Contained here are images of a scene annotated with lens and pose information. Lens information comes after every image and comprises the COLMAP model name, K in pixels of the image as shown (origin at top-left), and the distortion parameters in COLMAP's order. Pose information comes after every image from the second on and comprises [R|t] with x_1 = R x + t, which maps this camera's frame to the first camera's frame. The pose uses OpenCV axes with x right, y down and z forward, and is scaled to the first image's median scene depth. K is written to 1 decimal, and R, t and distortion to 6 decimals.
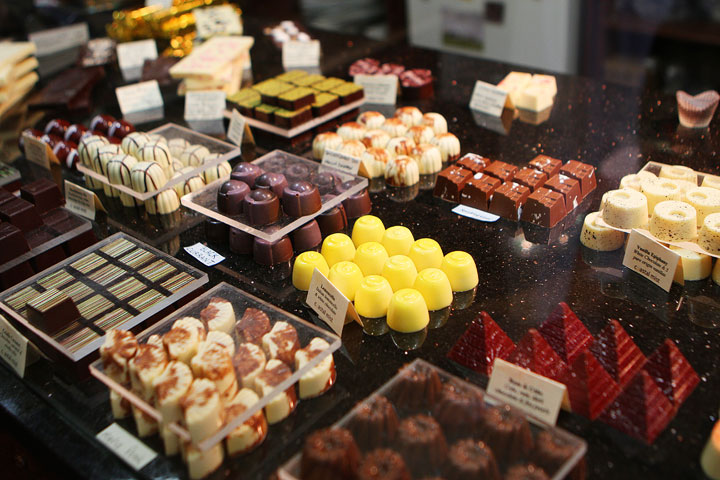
lens RADIAL K [[813.4, 0, 360.0], [0, 813.4, 240.0], [0, 0, 1]] dist [-0.076758, 0.071881]
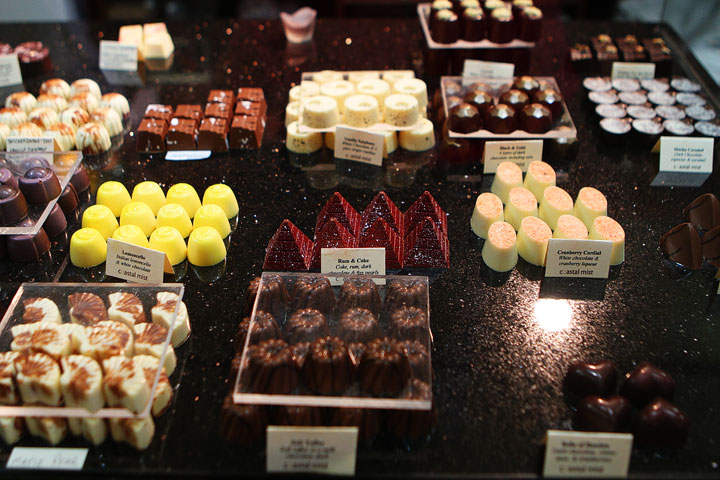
lens RADIAL K [[813.4, 0, 360.0], [0, 813.4, 240.0], [0, 0, 1]] dist [-0.076758, 0.071881]
pose [[0.777168, -0.323061, 0.540039, -0.325491], [0.290492, 0.945436, 0.147531, -0.019852], [-0.558233, 0.042221, 0.828609, -0.019353]]
